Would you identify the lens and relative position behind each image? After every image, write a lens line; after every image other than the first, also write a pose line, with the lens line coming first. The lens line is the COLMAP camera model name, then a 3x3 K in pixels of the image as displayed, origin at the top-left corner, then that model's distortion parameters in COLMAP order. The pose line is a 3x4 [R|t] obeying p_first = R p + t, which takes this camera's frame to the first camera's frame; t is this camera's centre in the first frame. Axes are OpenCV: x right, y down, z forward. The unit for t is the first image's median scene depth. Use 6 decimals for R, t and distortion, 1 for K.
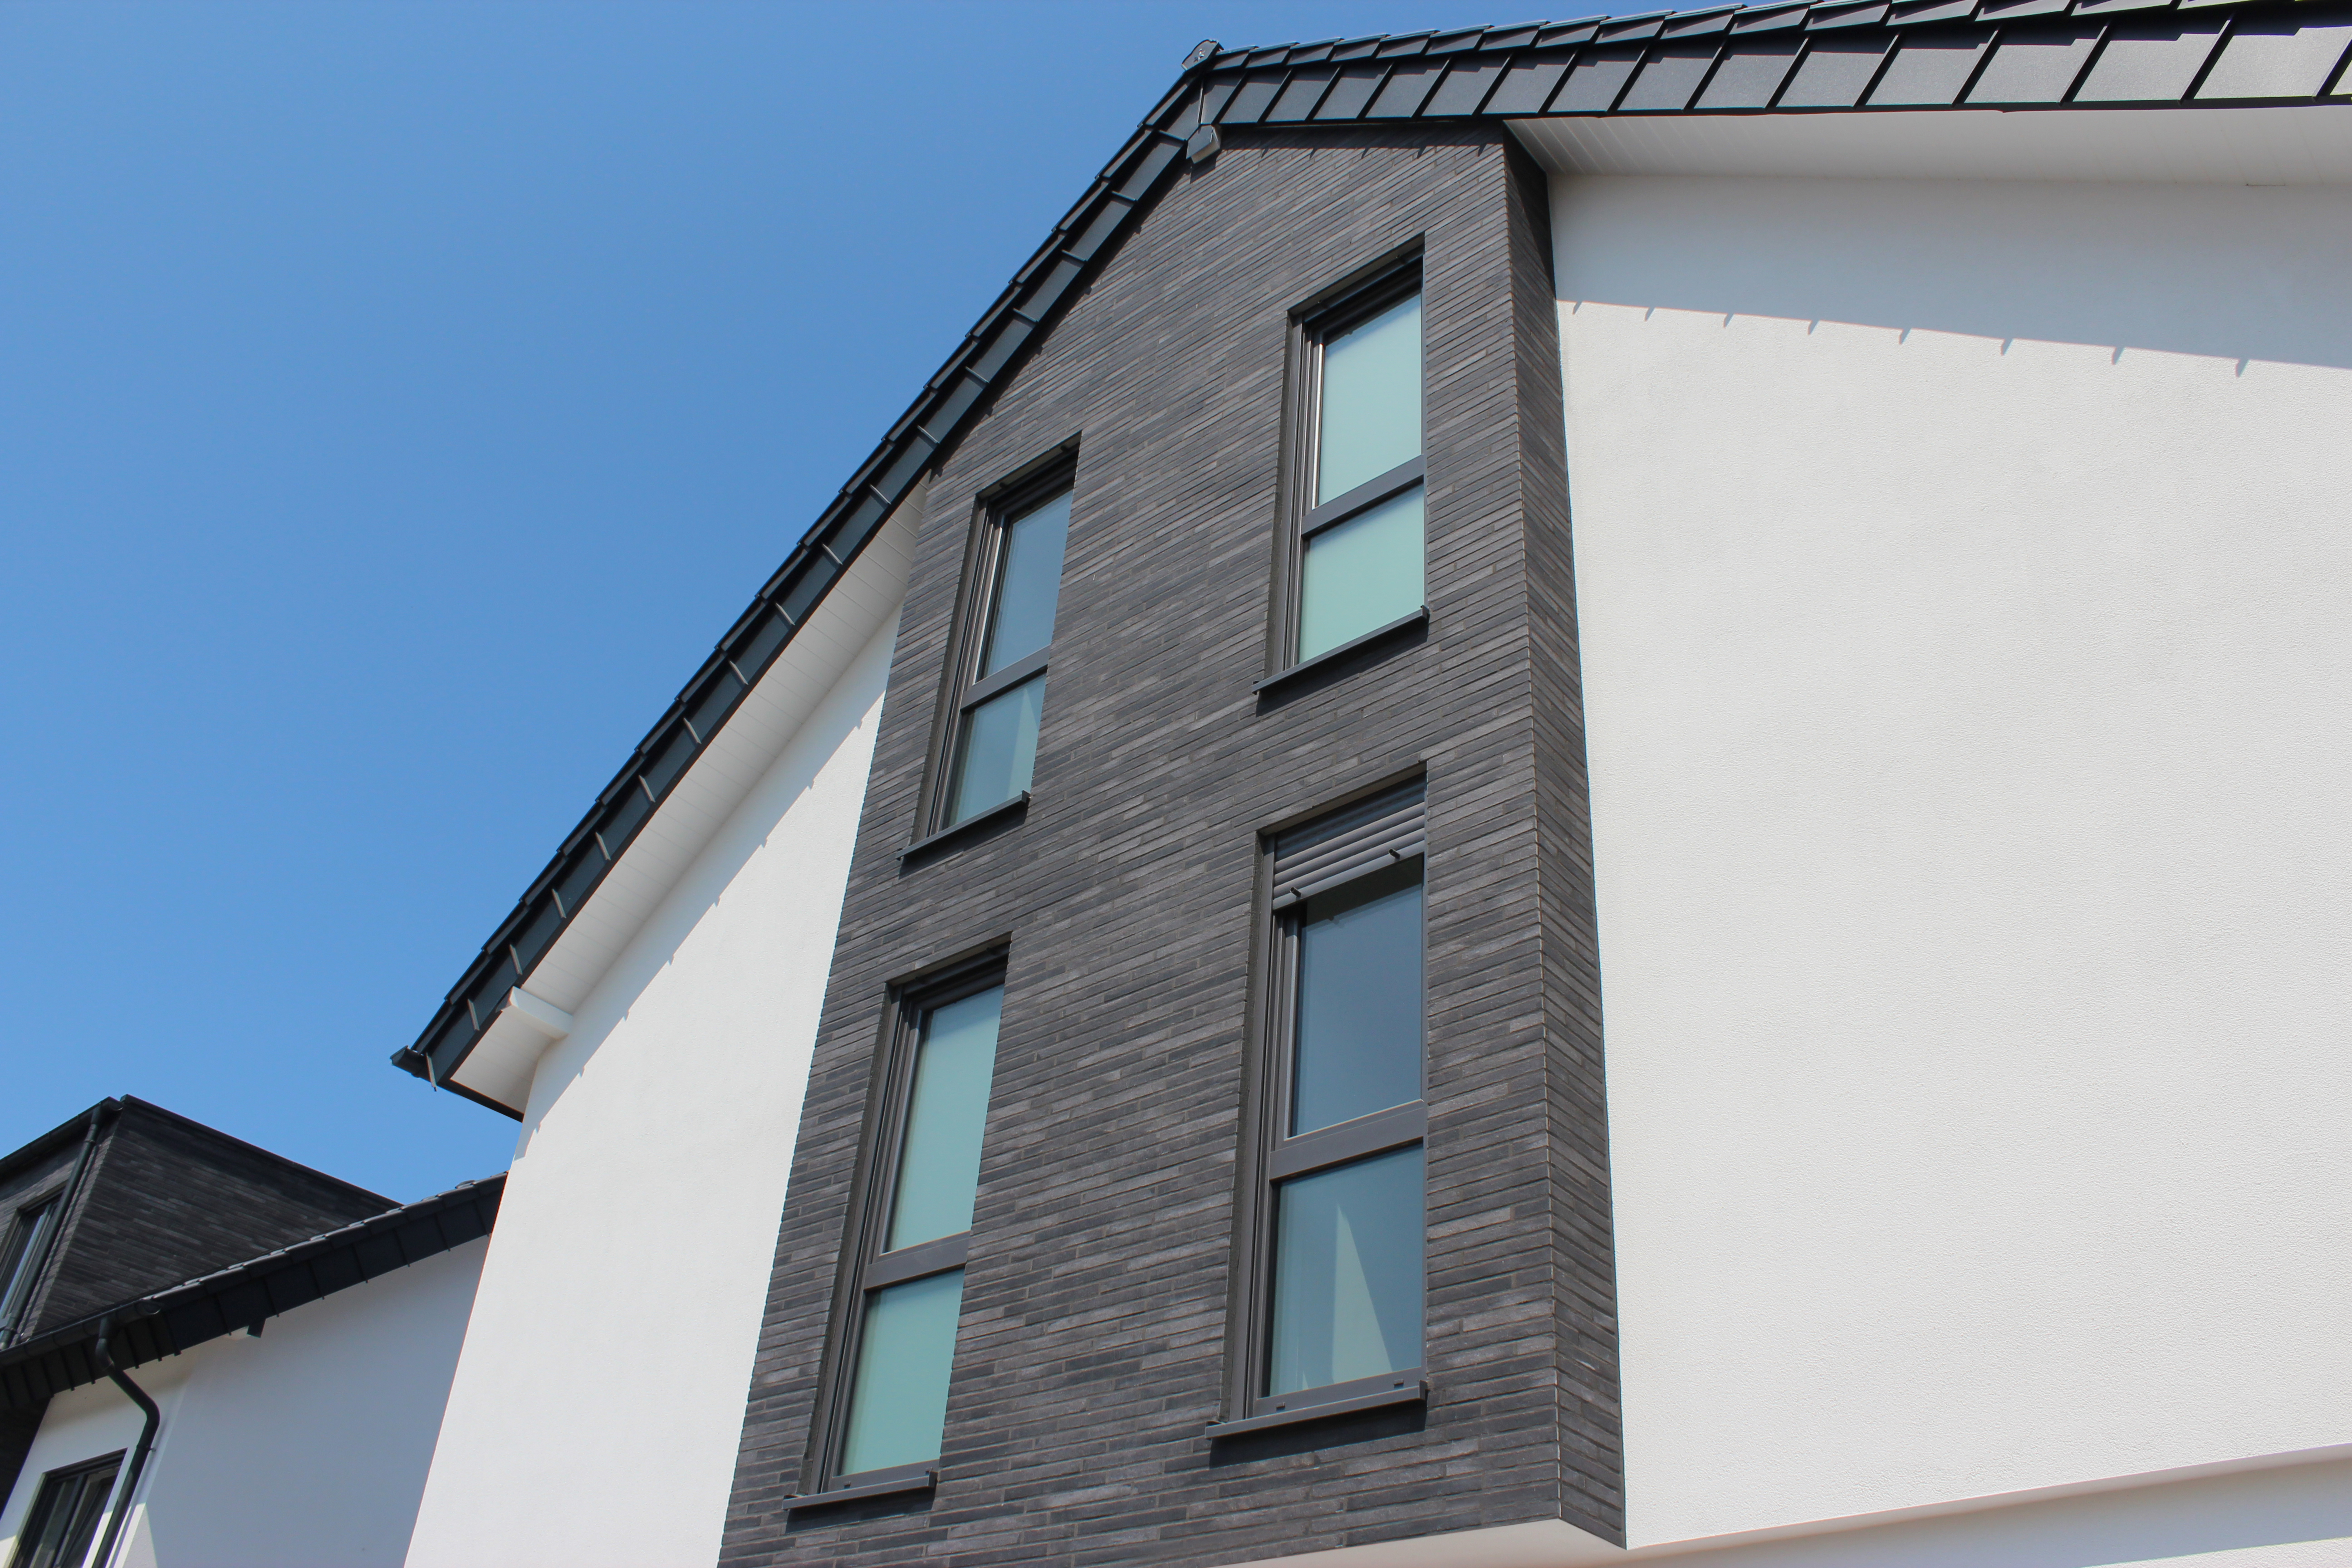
lens RADIAL K [[1941.9, 0, 1181.7], [0, 1941.9, 816.9], [0, 0, 1]] dist [-0.163689, 0.155490]
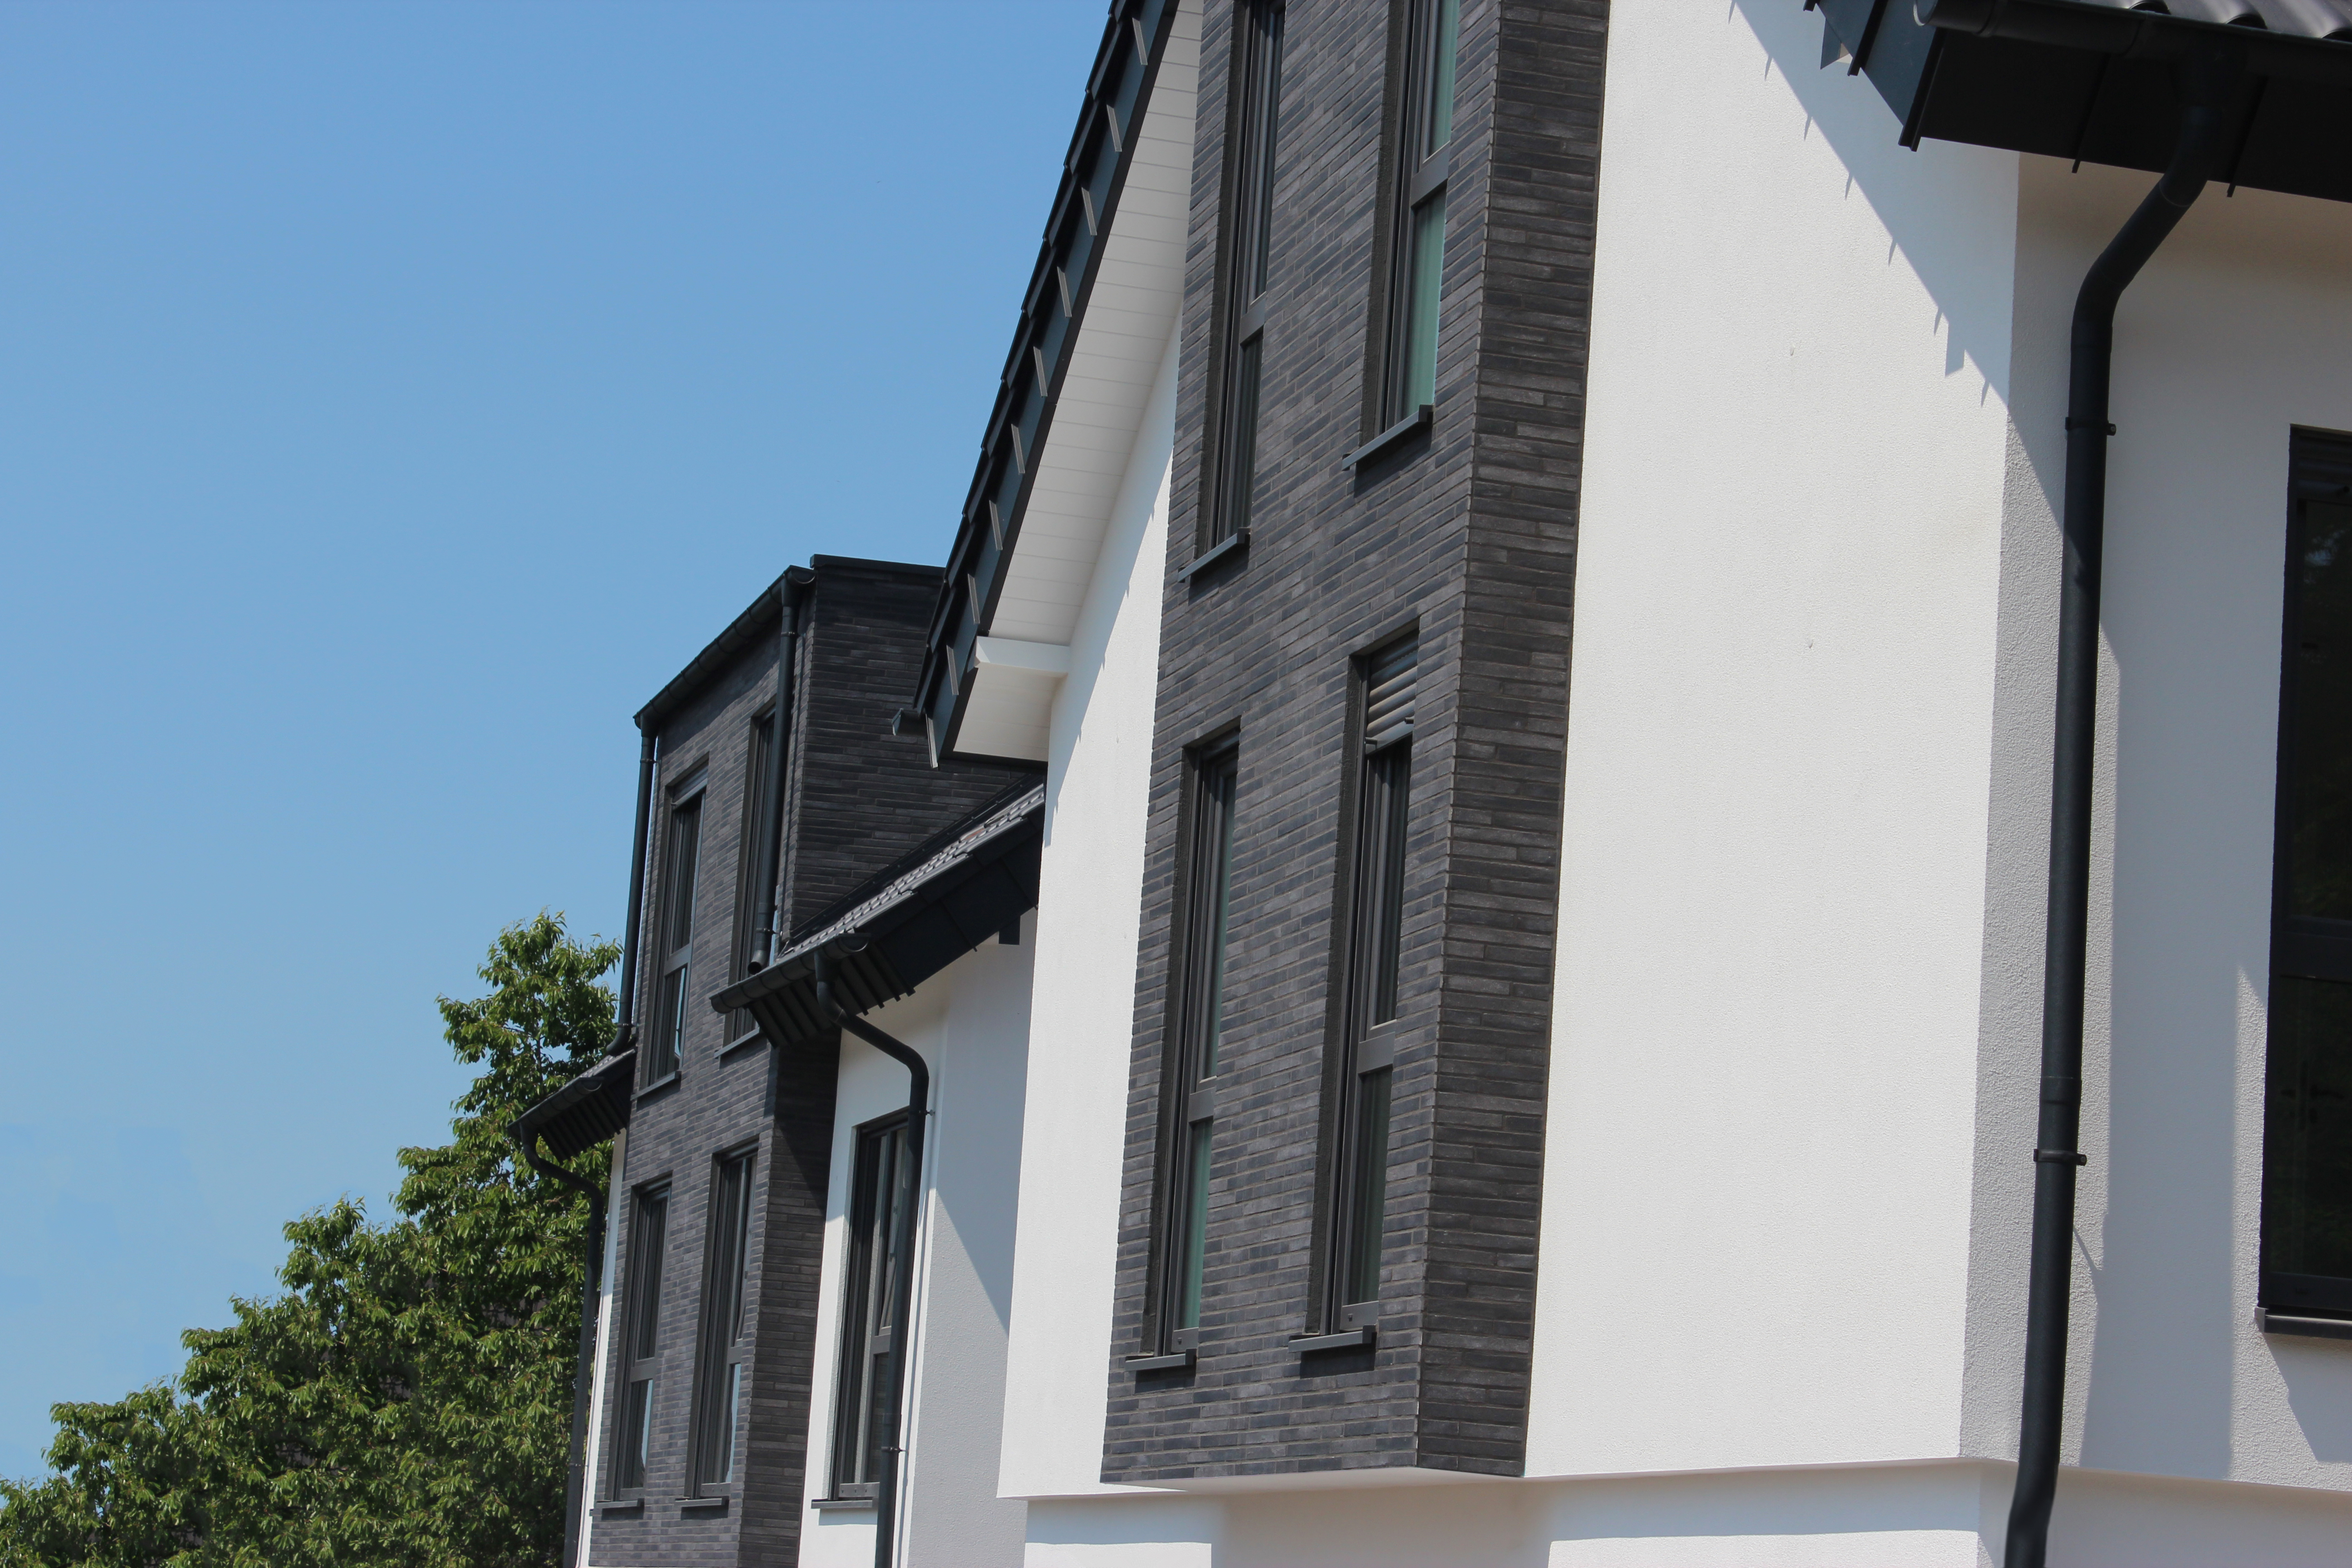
lens RADIAL K [[5213.2, 0, 1176.0], [0, 5213.2, 784.0], [0, 0, 1]] dist [-0.058895, -0.172861]
pose [[0.827587, -0.103637, -0.551687, 1.113977], [0.309408, 0.904251, 0.294275, -0.578454], [0.468366, -0.414234, 0.780412, -0.798414]]
